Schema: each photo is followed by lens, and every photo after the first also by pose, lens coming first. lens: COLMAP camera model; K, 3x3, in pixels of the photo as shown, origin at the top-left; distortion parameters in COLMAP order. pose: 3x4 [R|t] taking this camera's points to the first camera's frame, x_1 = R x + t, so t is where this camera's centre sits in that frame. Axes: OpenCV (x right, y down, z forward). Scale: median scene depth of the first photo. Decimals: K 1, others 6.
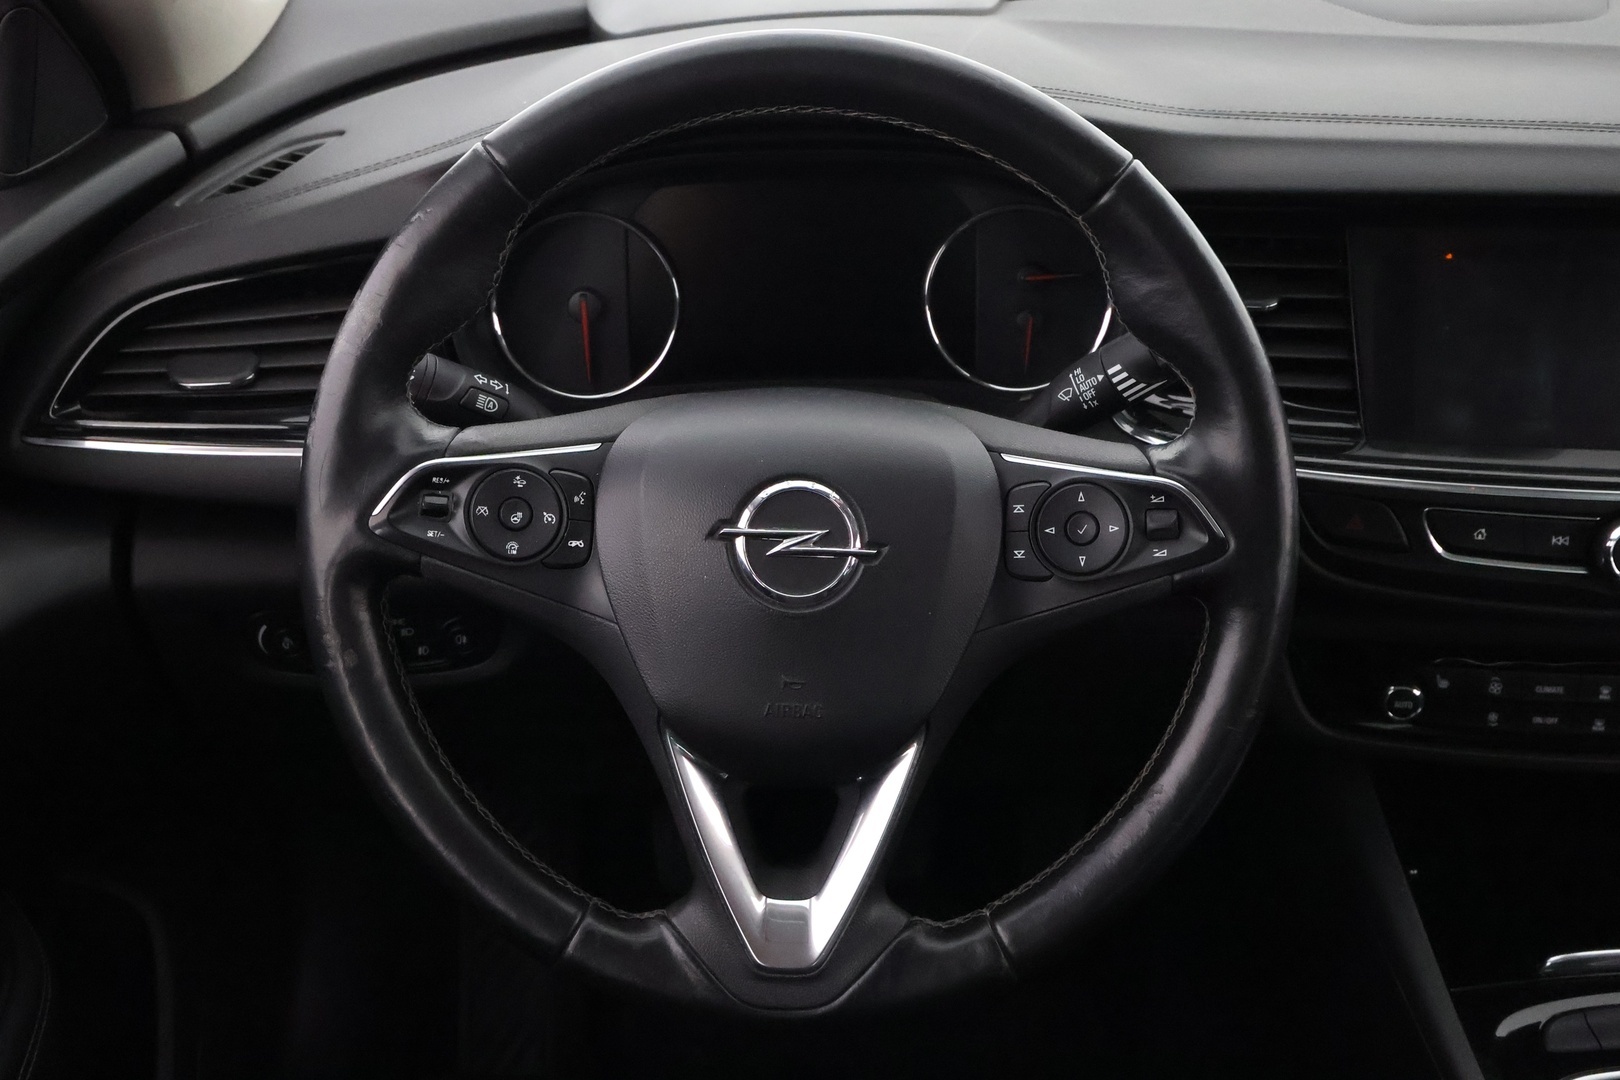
lens RADIAL K [[1908.7, 0, 812.3], [0, 1908.7, 540.6], [0, 0, 1]] dist [0.014919, 0.000000]
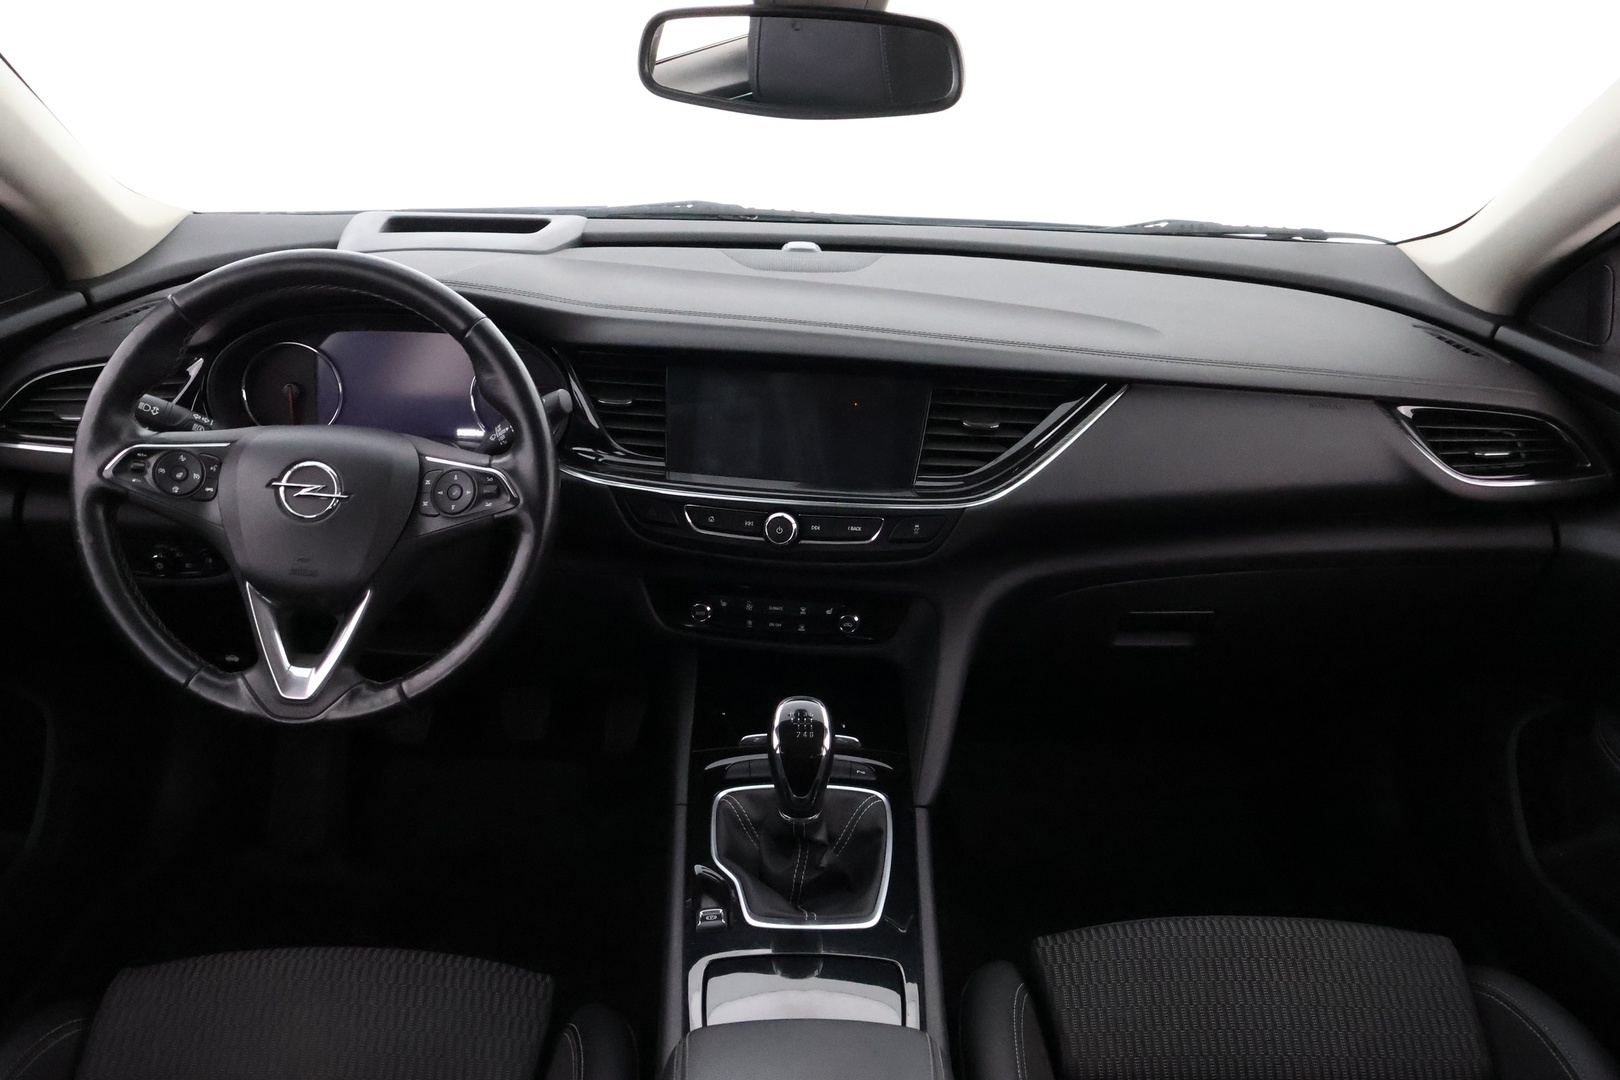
lens RADIAL K [[1347.3, 0, 810.2], [0, 1347.3, 539.7], [0, 0, 1]] dist [0.006091, -0.014988]
pose [[0.998707, 0.041428, 0.029479, 0.482552], [-0.039246, 0.996696, -0.071108, 0.133317], [-0.032328, 0.069859, 0.997033, -0.468295]]
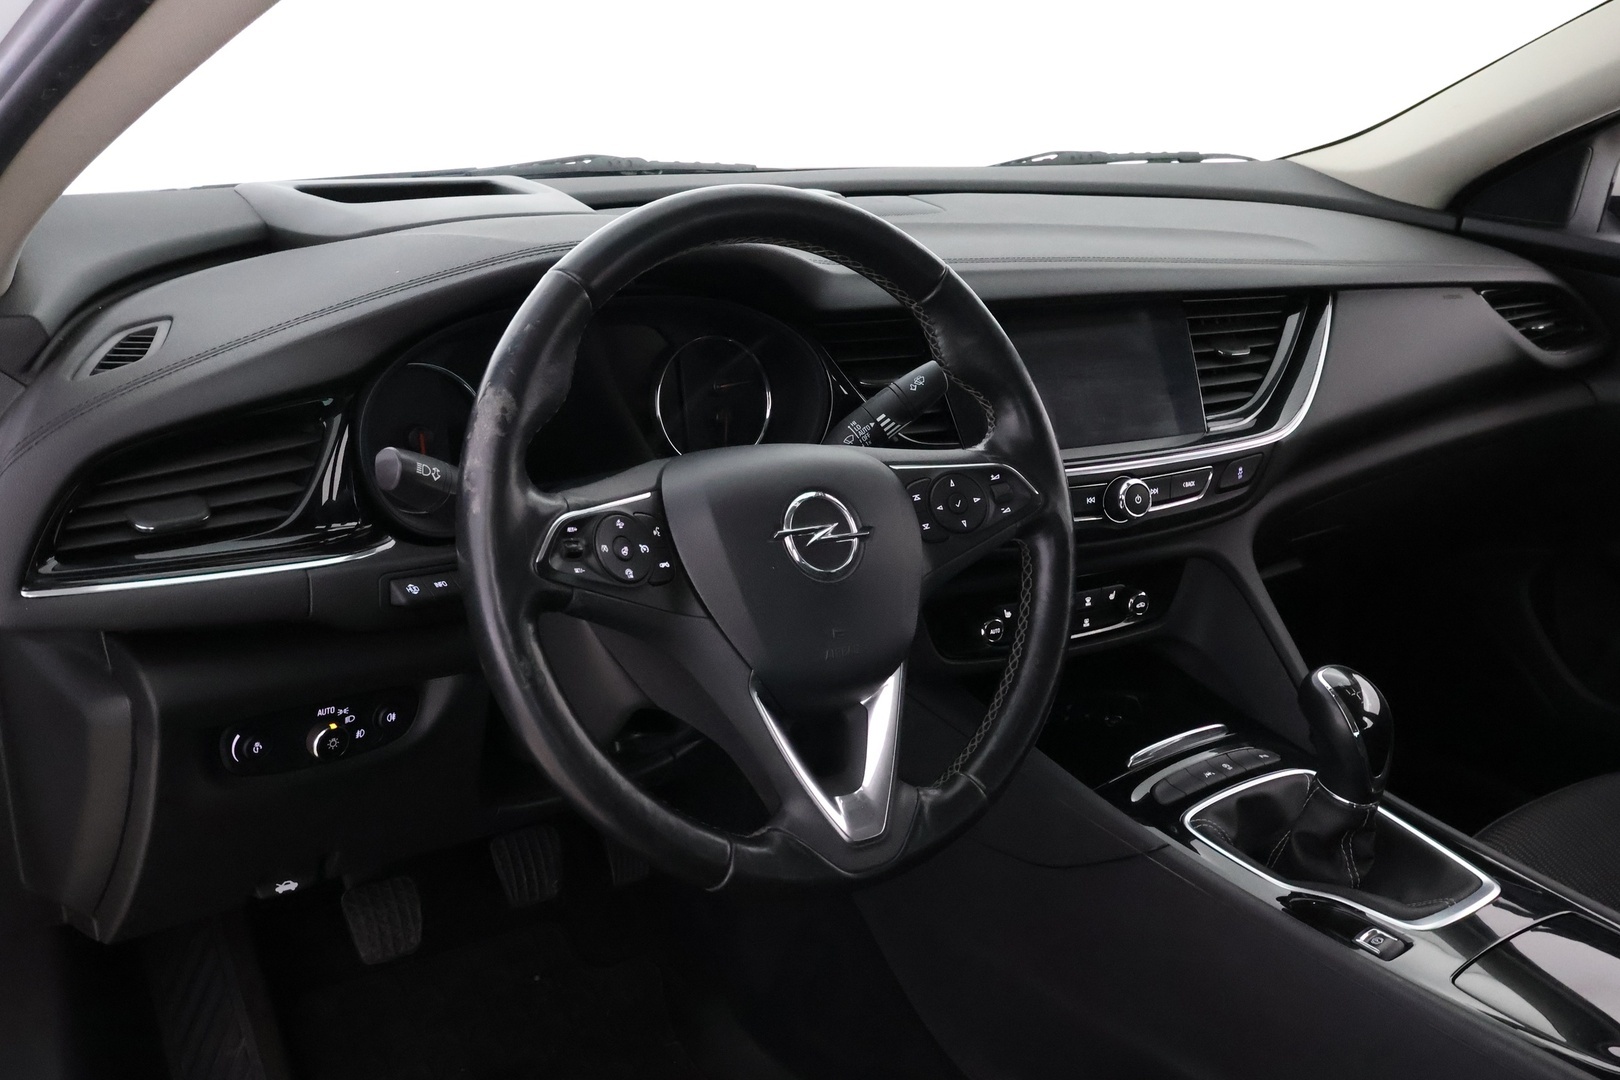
lens RADIAL K [[1487.4, 0, 816.1], [0, 1487.4, 538.7], [0, 0, 1]] dist [0.009440, 0.000000]
pose [[0.812434, -0.140137, 0.565961, -0.614088], [0.204733, 0.977442, -0.051870, 0.058330], [-0.545926, 0.158012, 0.822798, 0.095978]]
